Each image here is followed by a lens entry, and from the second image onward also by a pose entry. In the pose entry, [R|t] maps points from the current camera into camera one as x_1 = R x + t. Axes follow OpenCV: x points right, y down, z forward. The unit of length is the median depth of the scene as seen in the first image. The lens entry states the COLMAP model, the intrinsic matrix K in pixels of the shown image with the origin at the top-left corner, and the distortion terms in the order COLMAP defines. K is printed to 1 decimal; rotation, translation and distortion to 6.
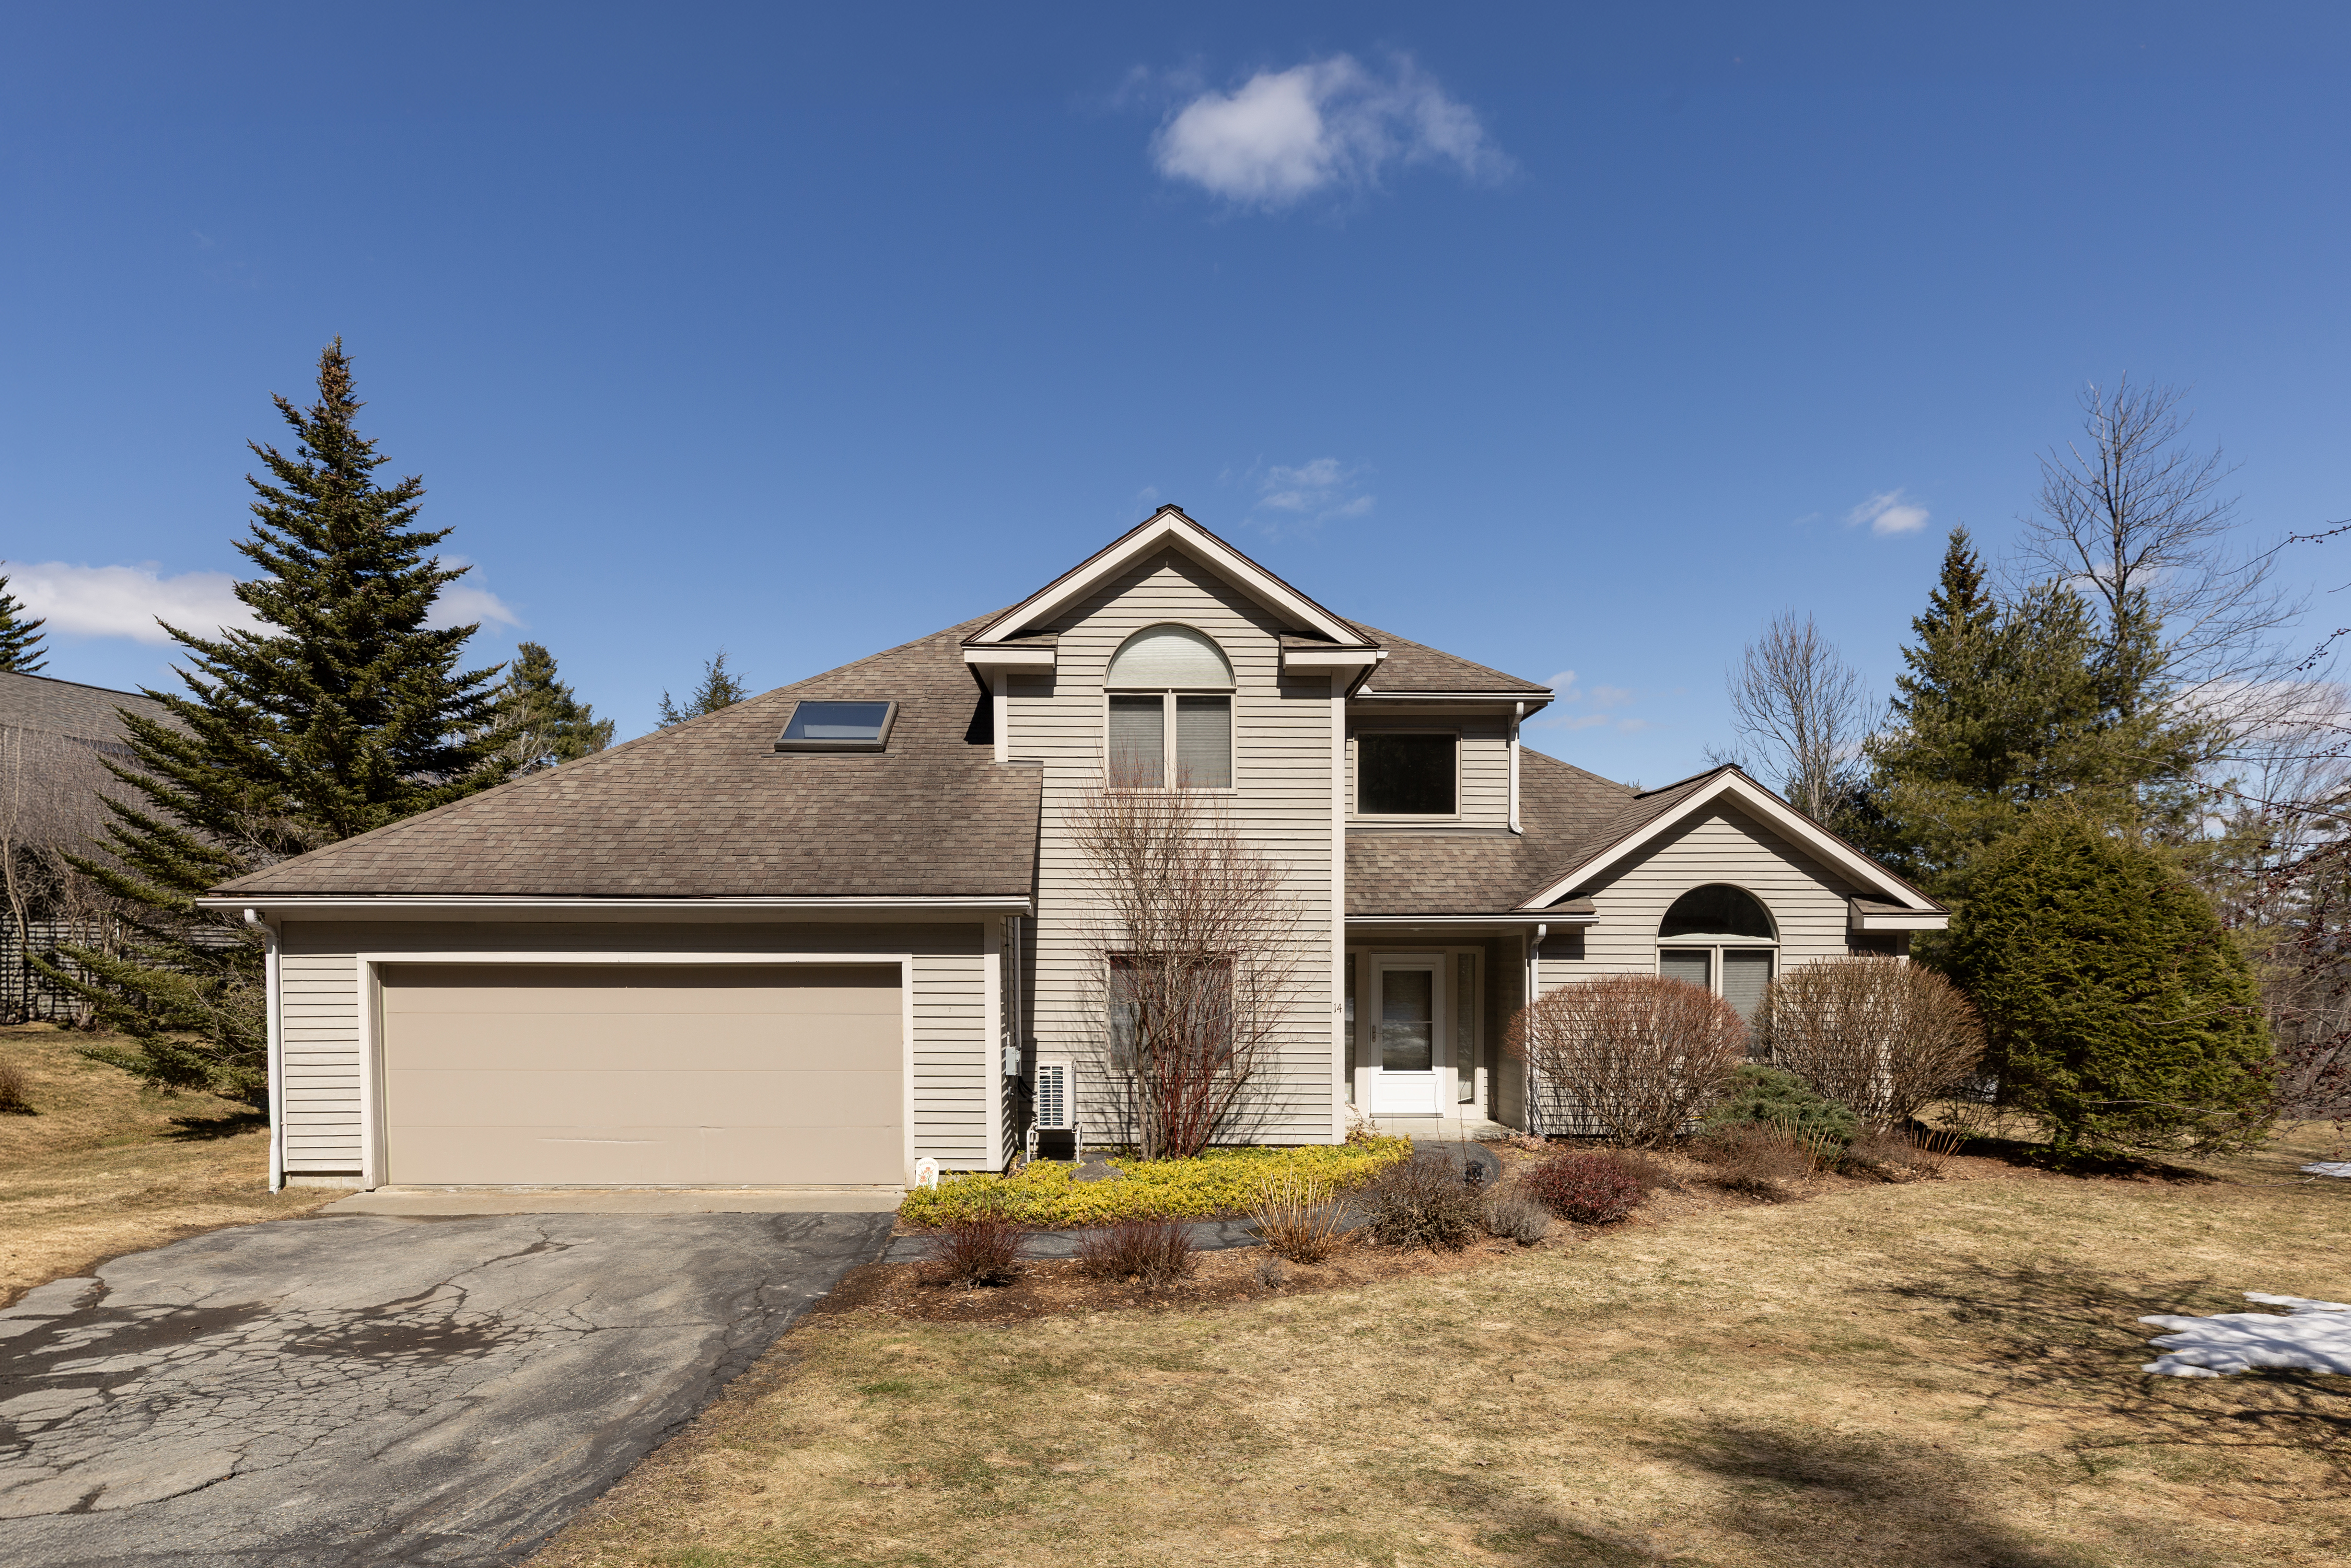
lens RADIAL K [[1371.4, 0, 1104.0], [0, 1371.4, 845.0], [0, 0, 1]] dist [0.004603, 0.000937]
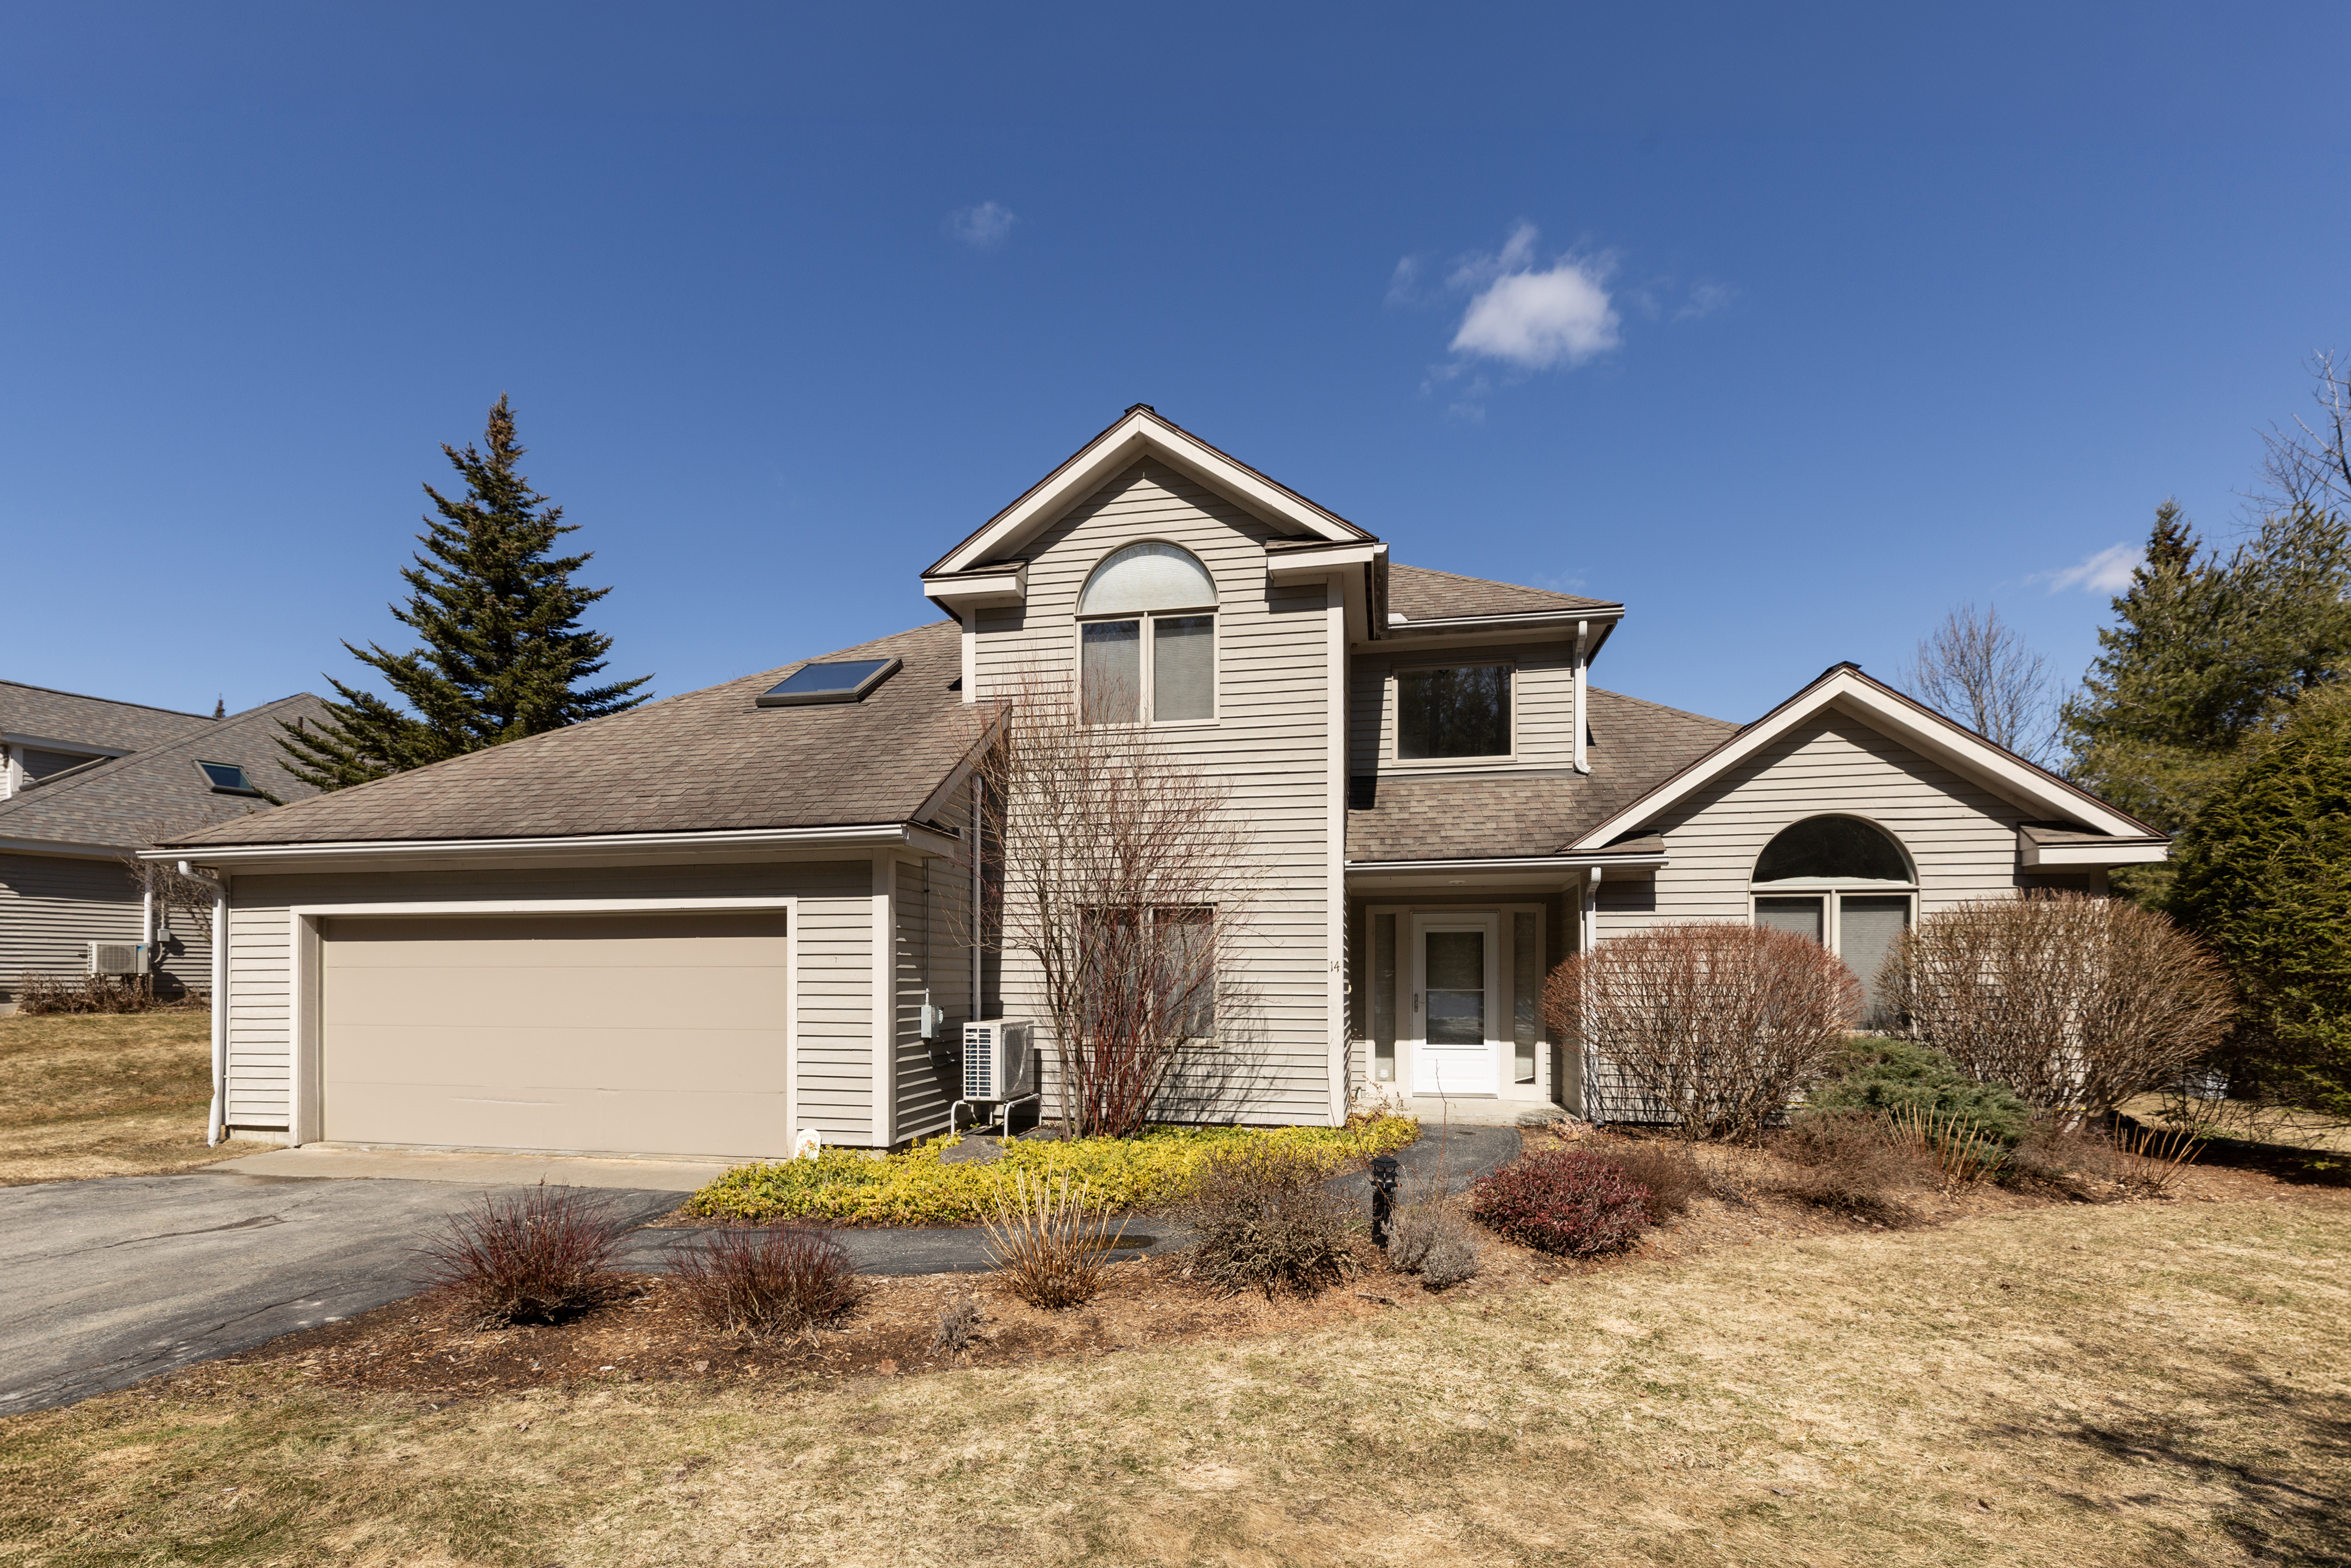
lens RADIAL K [[1044.4, 0, 1175.0], [0, 1044.4, 886.2], [0, 0, 1]] dist [0.001799, -0.000047]
pose [[0.979793, -0.018910, -0.199116, 0.204020], [0.018295, 0.999820, -0.004927, 0.070678], [0.199173, 0.001185, 0.979964, 0.344619]]
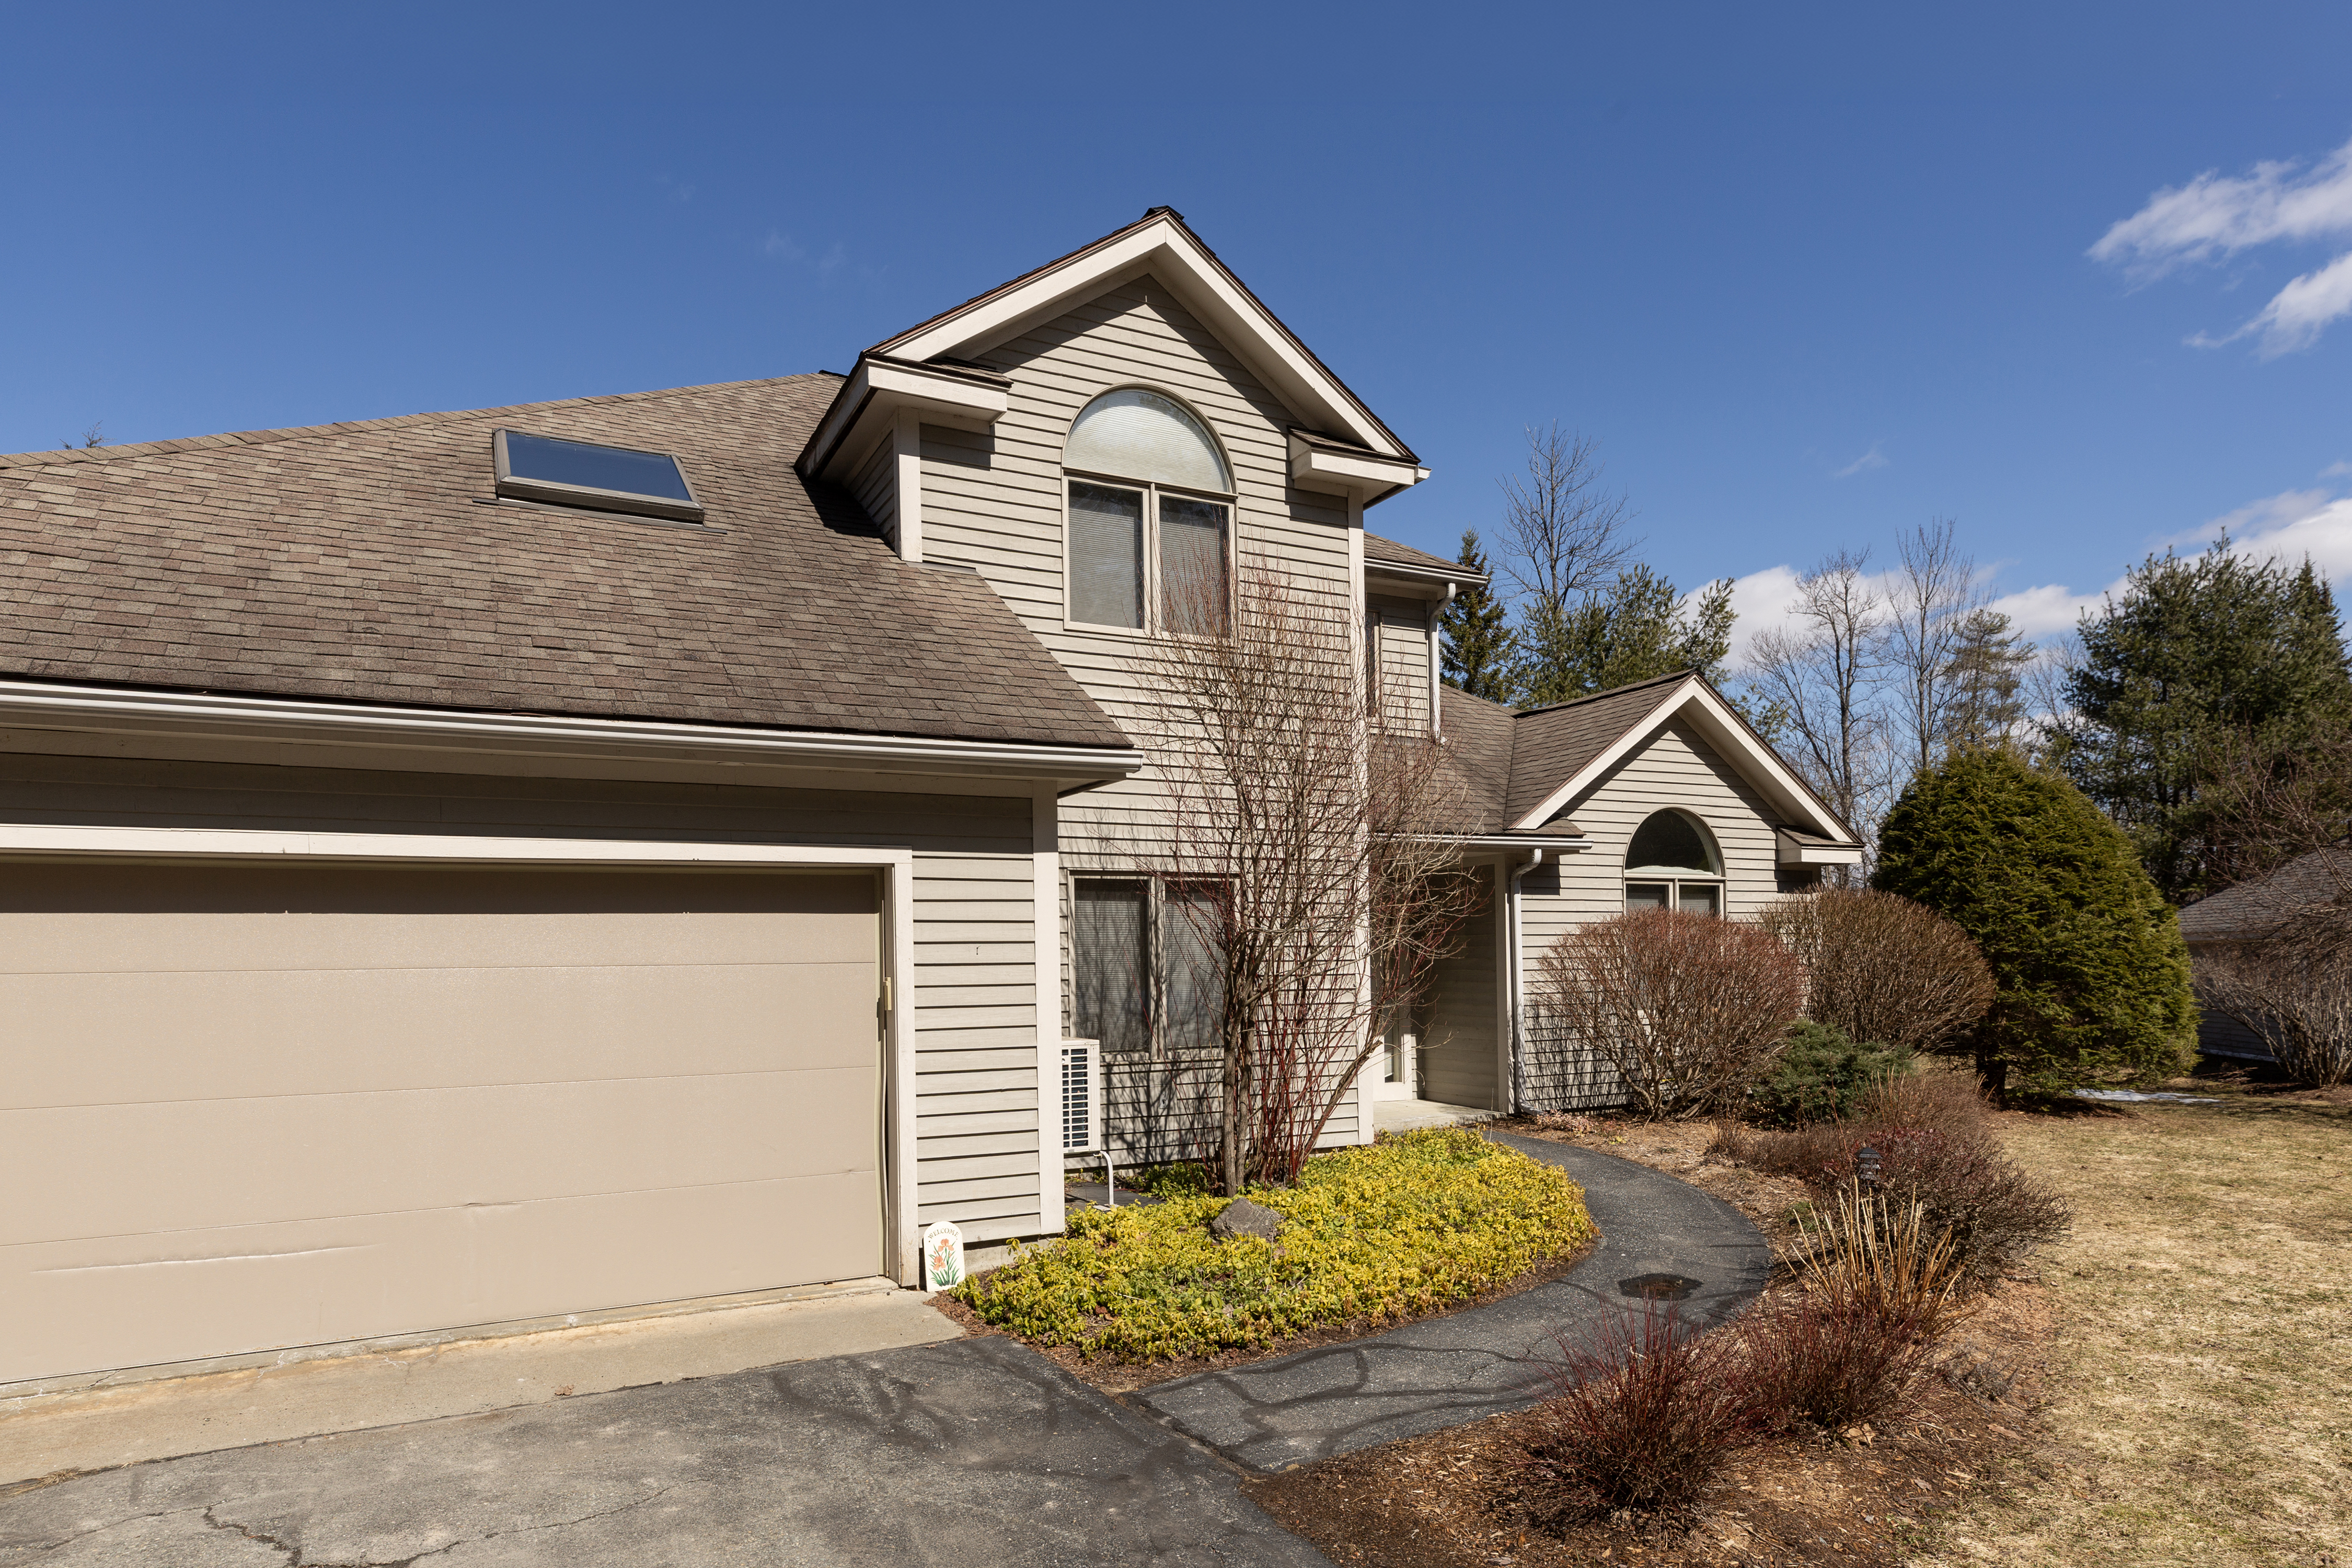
lens RADIAL K [[1372.0, 0, 1104.5], [0, 1372.0, 845.0], [0, 0, 1]] dist [0.004603, 0.000937]
pose [[0.888410, 0.023740, 0.458436, -0.283492], [-0.022819, 0.999711, -0.007550, 0.070445], [-0.458483, -0.003754, 0.888695, 0.423541]]
